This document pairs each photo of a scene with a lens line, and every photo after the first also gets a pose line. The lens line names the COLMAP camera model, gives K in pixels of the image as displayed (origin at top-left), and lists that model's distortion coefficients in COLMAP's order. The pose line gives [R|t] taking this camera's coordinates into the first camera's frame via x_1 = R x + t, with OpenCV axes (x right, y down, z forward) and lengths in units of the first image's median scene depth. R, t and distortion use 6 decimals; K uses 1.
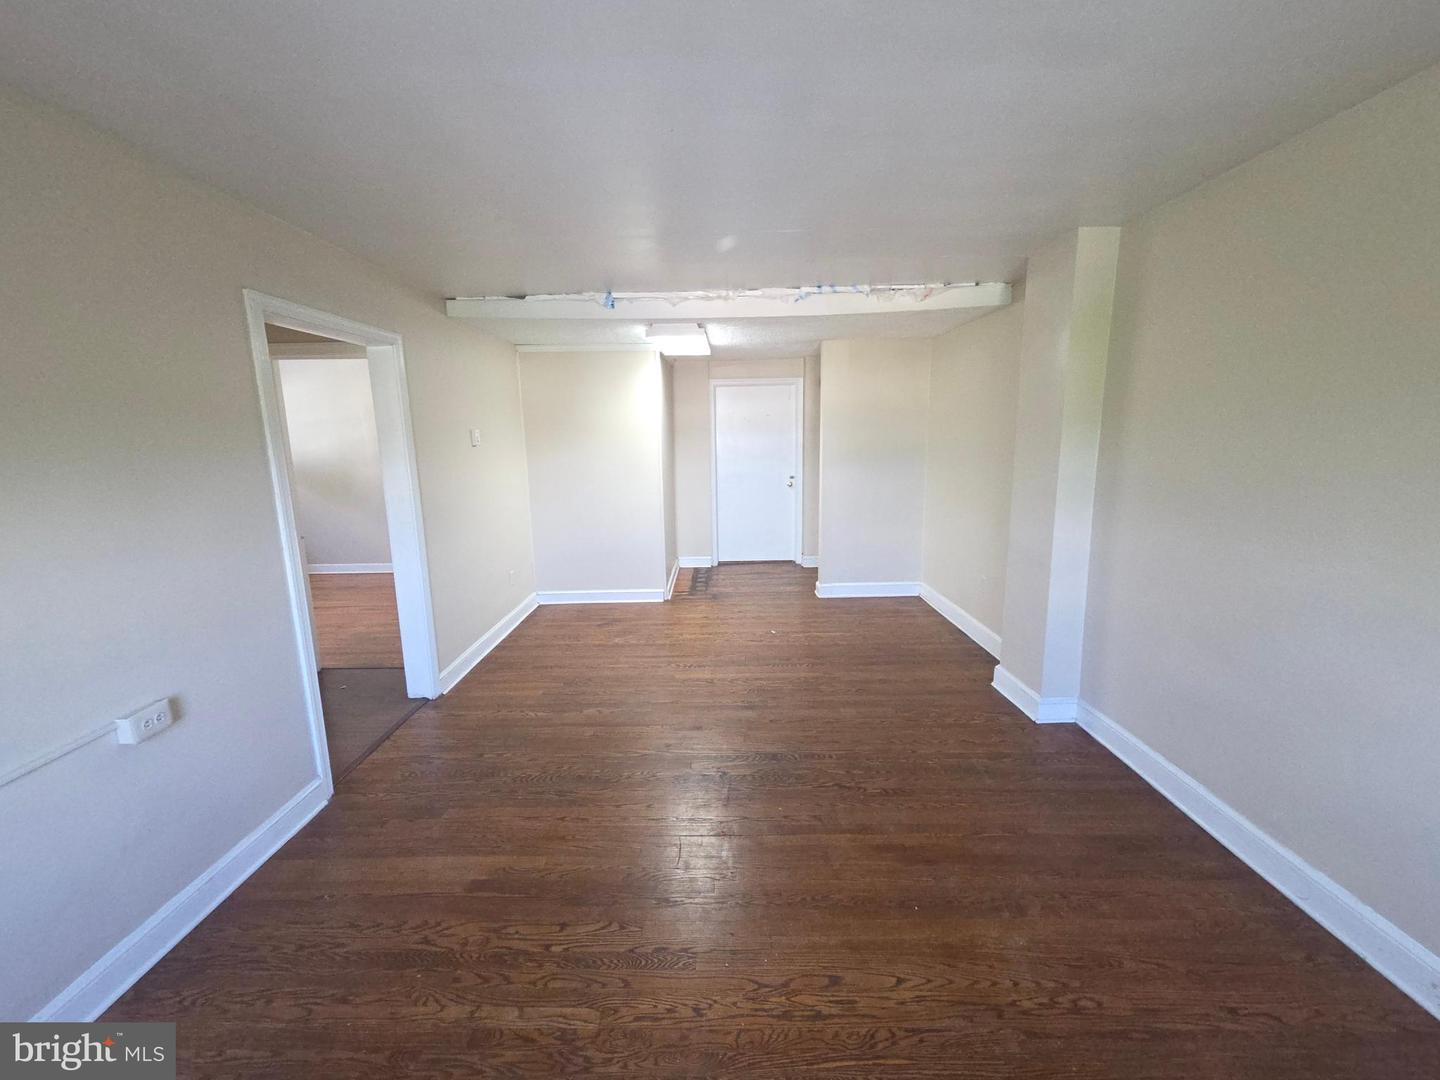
lens RADIAL K [[591.0, 0, 720.0], [0, 591.0, 540.0], [0, 0, 1]] dist [0.002468, 0.000562]
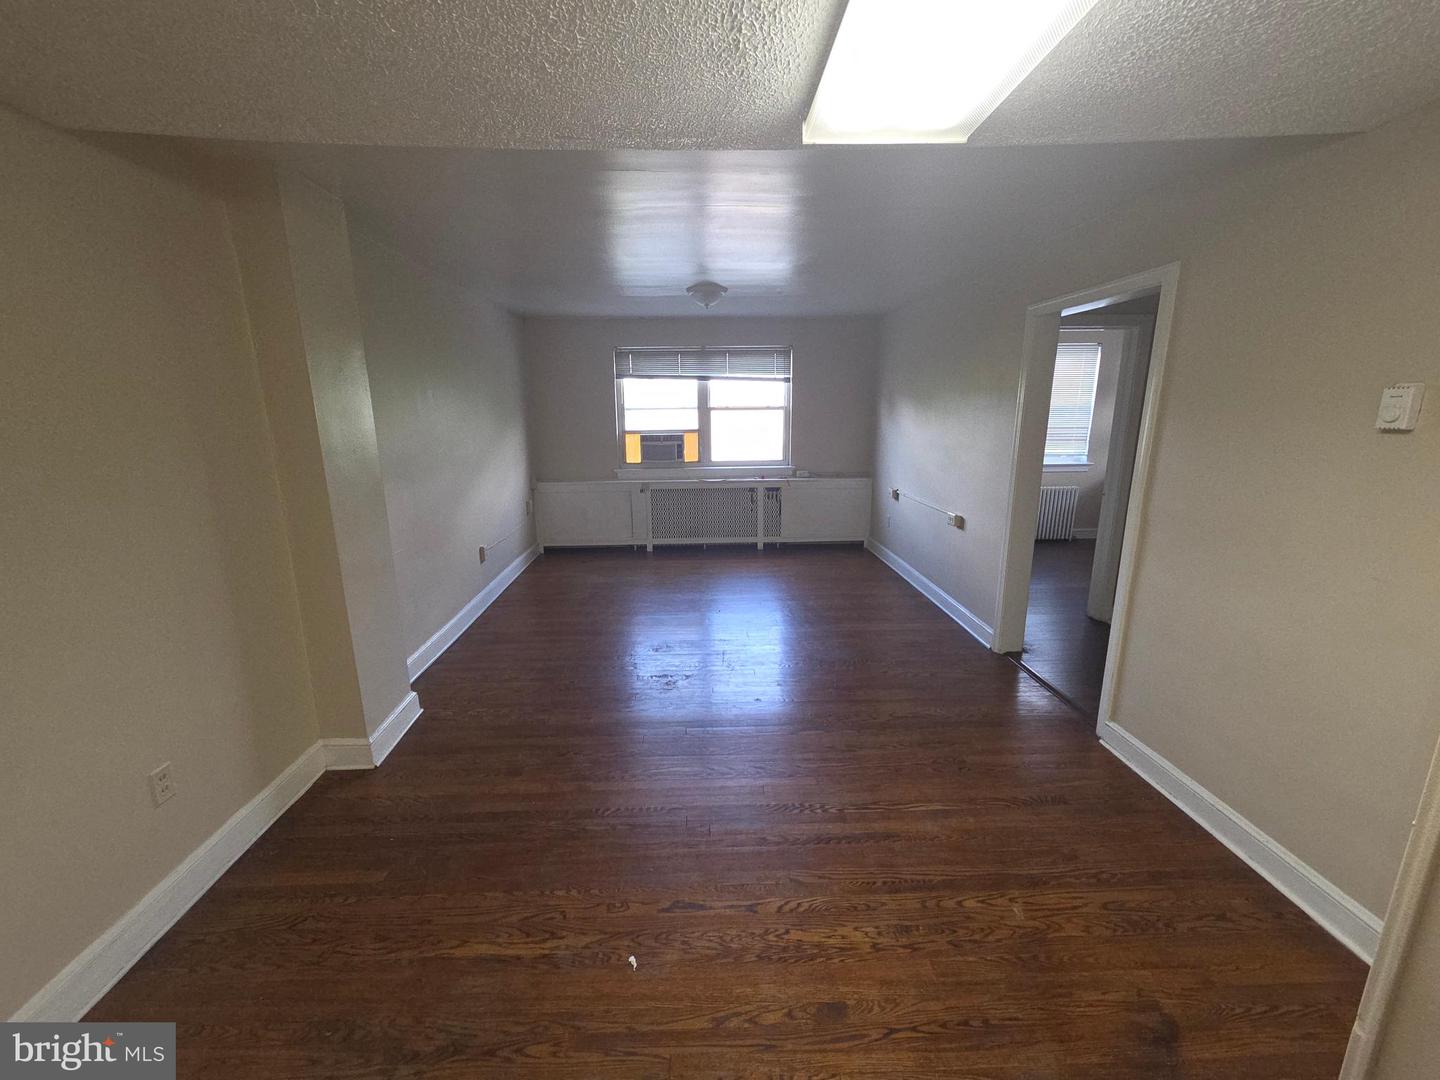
lens RADIAL K [[591.0, 0, 720.0], [0, 591.0, 540.0], [0, 0, 1]] dist [0.002468, 0.000562]
pose [[-0.998291, 0.037481, -0.044840, 0.053091], [0.016292, 0.915322, 0.402393, -0.290566], [0.056125, 0.400974, -0.914368, 1.517228]]
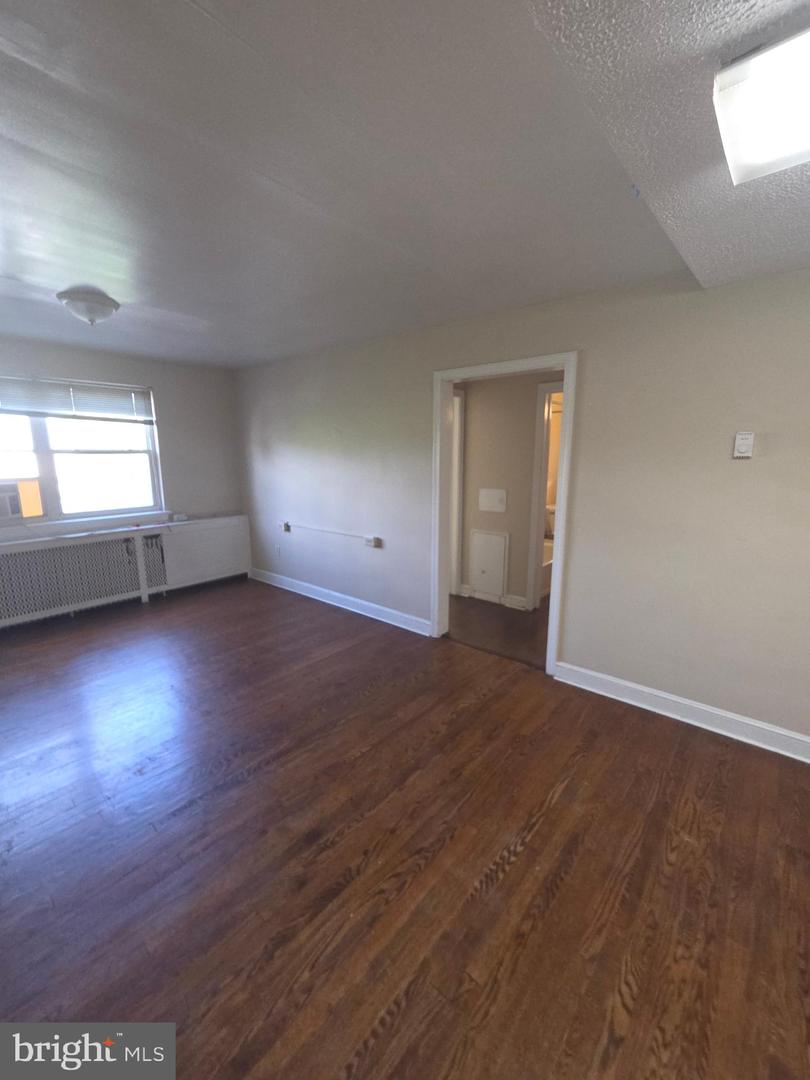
lens RADIAL K [[443.3, 0, 409.3], [0, 443.3, 537.5], [0, 0, 1]] dist [0.002468, 0.000562]
pose [[-0.633301, 0.167011, -0.755670, 0.283668], [-0.129816, 0.939677, 0.316473, -0.209986], [0.762940, 0.298520, -0.573418, 1.146987]]
